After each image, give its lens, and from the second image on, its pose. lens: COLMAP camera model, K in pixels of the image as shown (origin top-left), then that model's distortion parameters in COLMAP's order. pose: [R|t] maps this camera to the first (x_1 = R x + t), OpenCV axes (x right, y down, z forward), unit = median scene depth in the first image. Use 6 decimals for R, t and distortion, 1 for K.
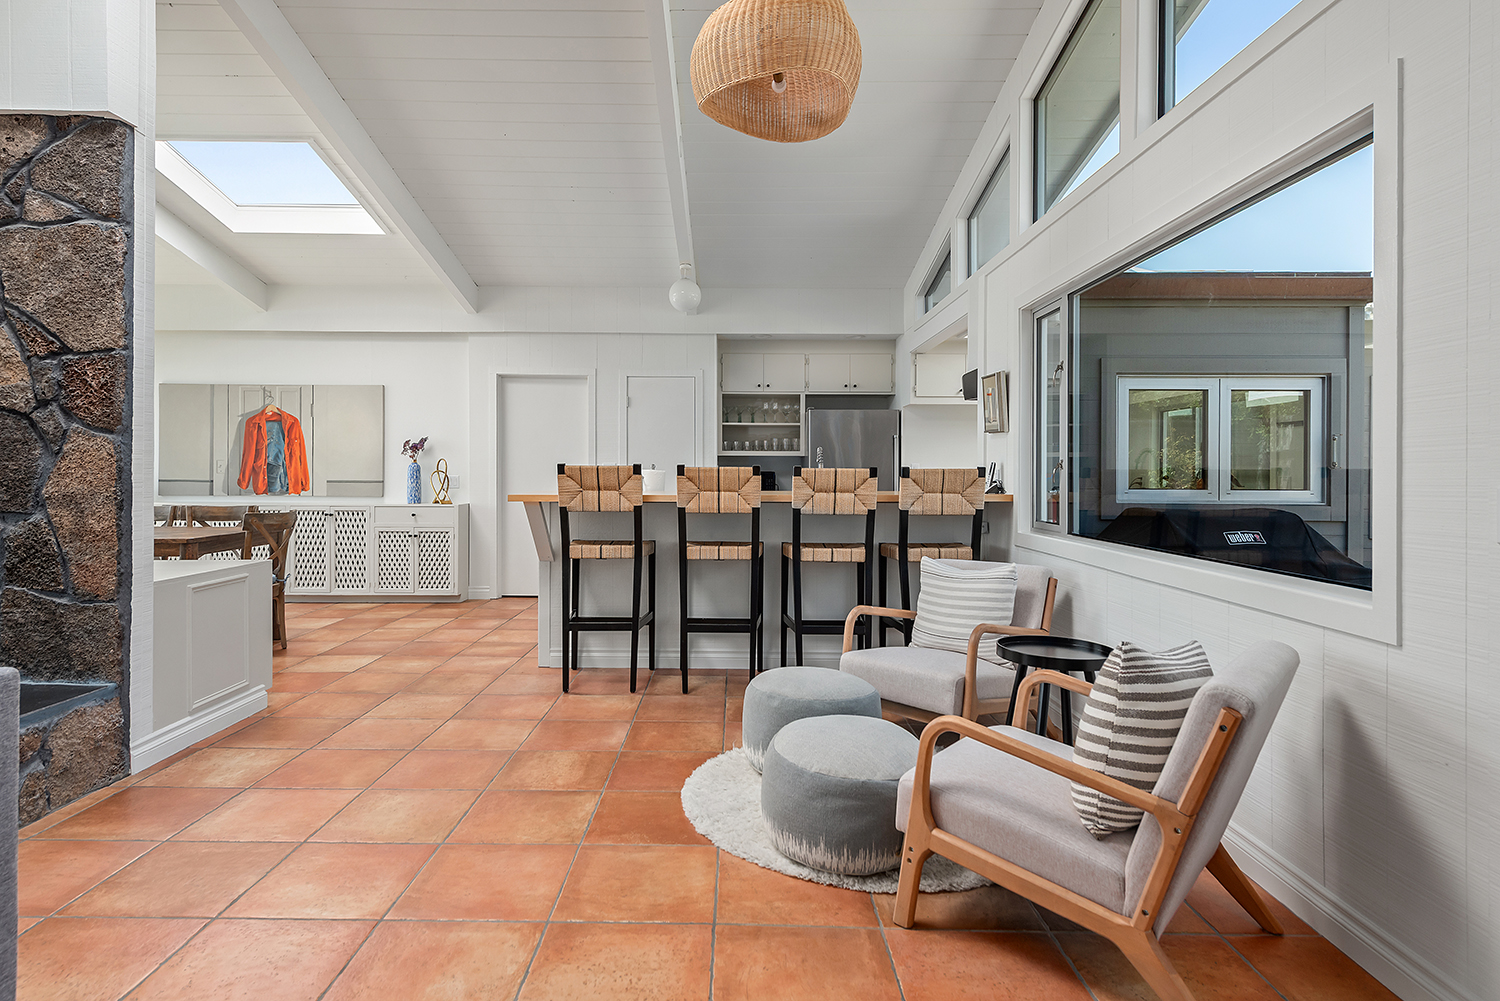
lens RADIAL K [[818.8, 0, 736.3], [0, 818.8, 475.8], [0, 0, 1]] dist [0.022534, -0.012230]
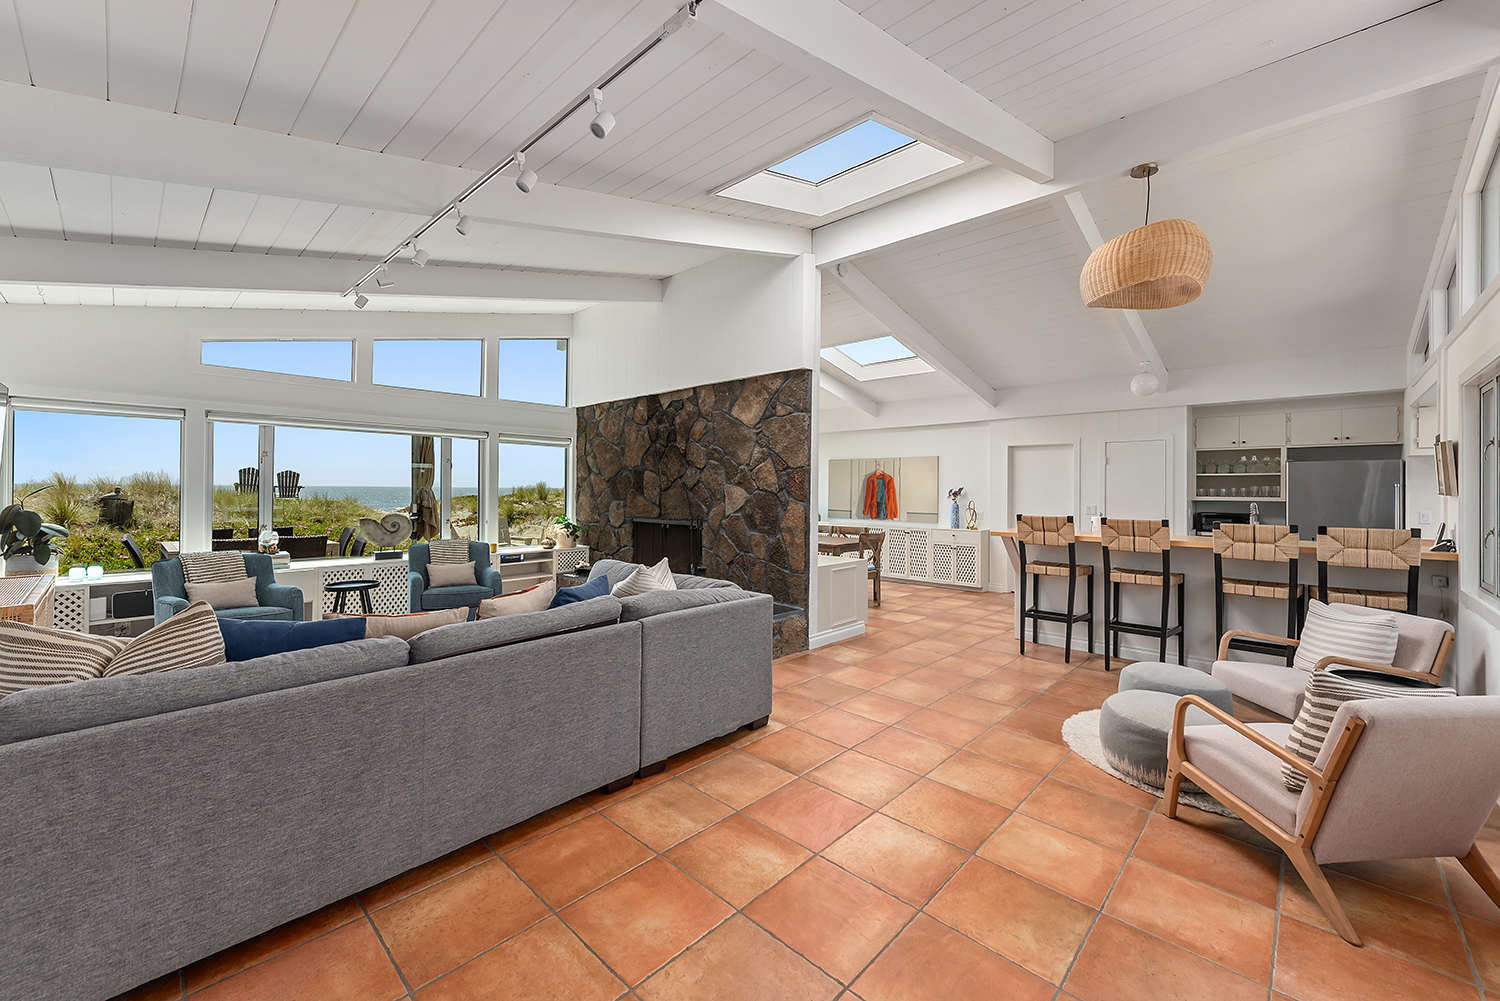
lens RADIAL K [[598.5, 0, 744.7], [0, 598.5, 487.8], [0, 0, 1]] dist [0.022161, -0.008264]
pose [[0.722354, -0.002346, -0.691520, 0.299158], [-0.006448, 0.999928, -0.010127, -0.072610], [0.691493, 0.011774, 0.722287, -0.343447]]
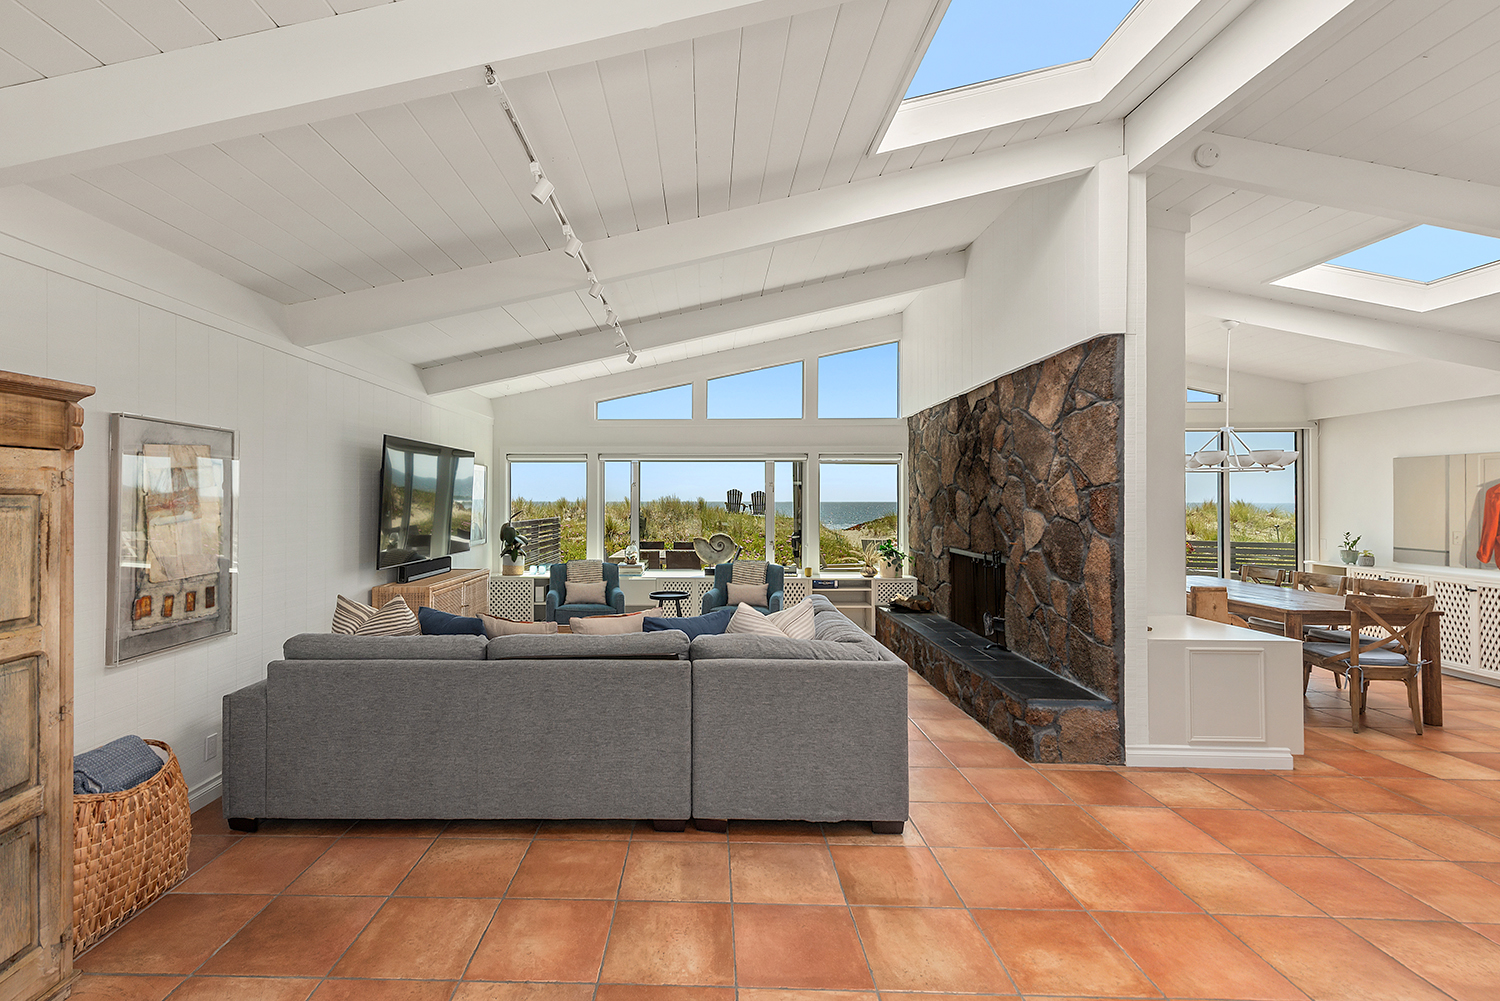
lens RADIAL K [[666.2, 0, 675.0], [0, 666.2, 495.4], [0, 0, 1]] dist [0.014415, -0.000780]
pose [[-0.040592, -0.015783, -0.999051, 0.523247], [-0.005469, 0.999864, -0.015573, -0.103608], [0.999161, 0.004832, -0.040673, 0.232748]]
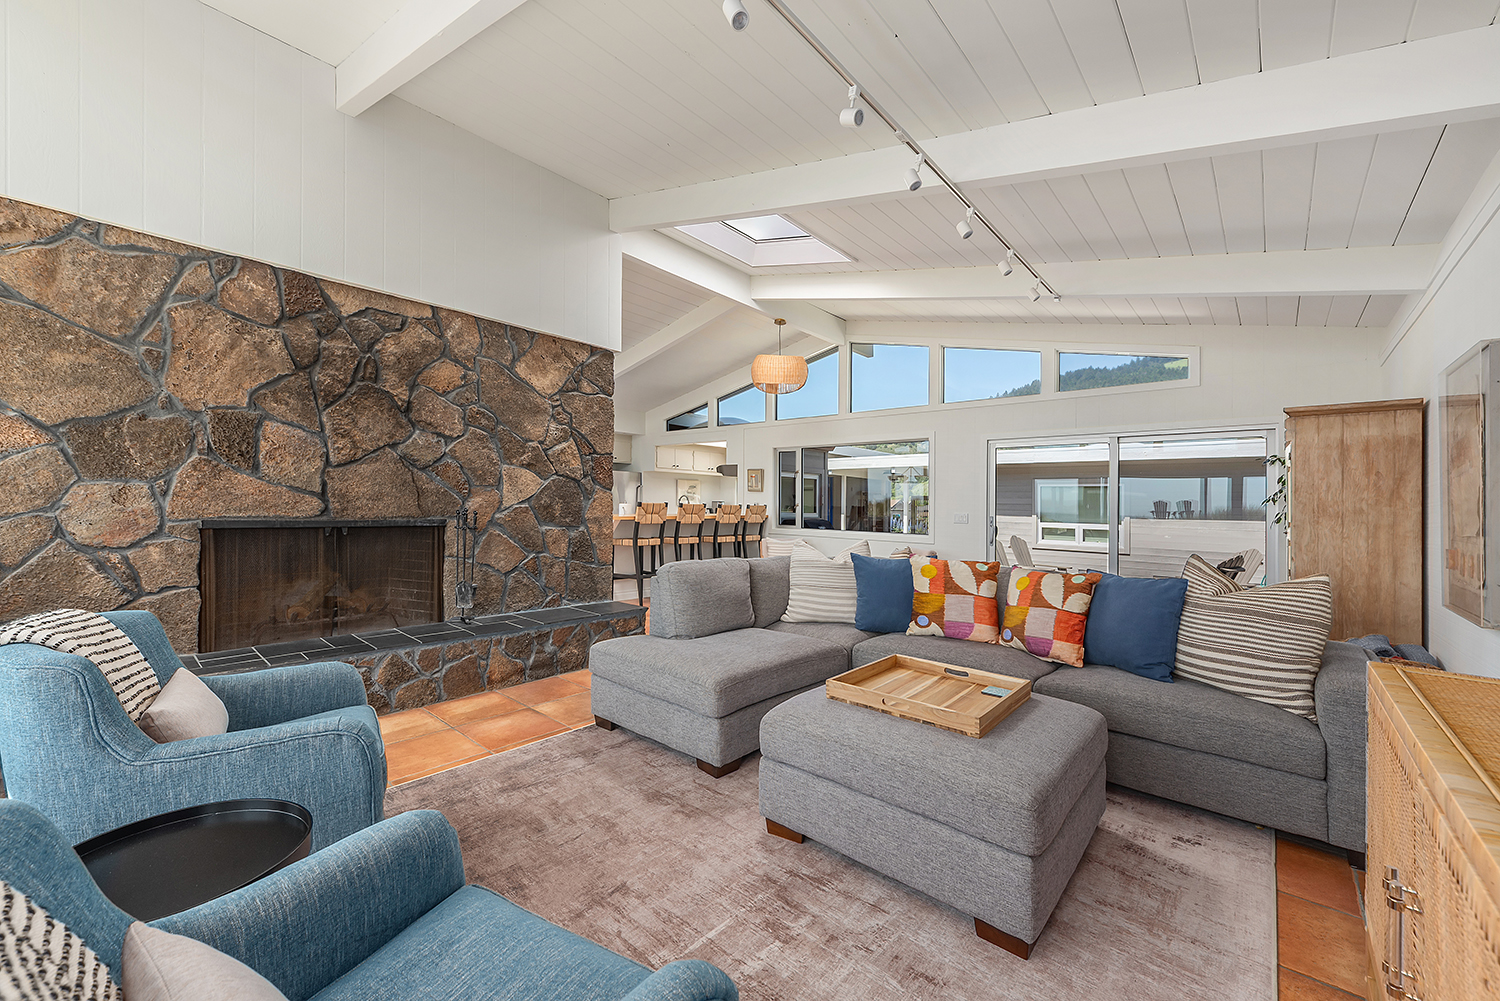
lens RADIAL K [[598.5, 0, 744.7], [0, 598.5, 487.8], [0, 0, 1]] dist [0.022161, -0.008264]
pose [[0.655143, 0.027458, 0.755005, -1.715641], [-0.013587, 0.999606, -0.024564, -0.022854], [-0.755382, 0.005834, 0.655258, -0.345582]]
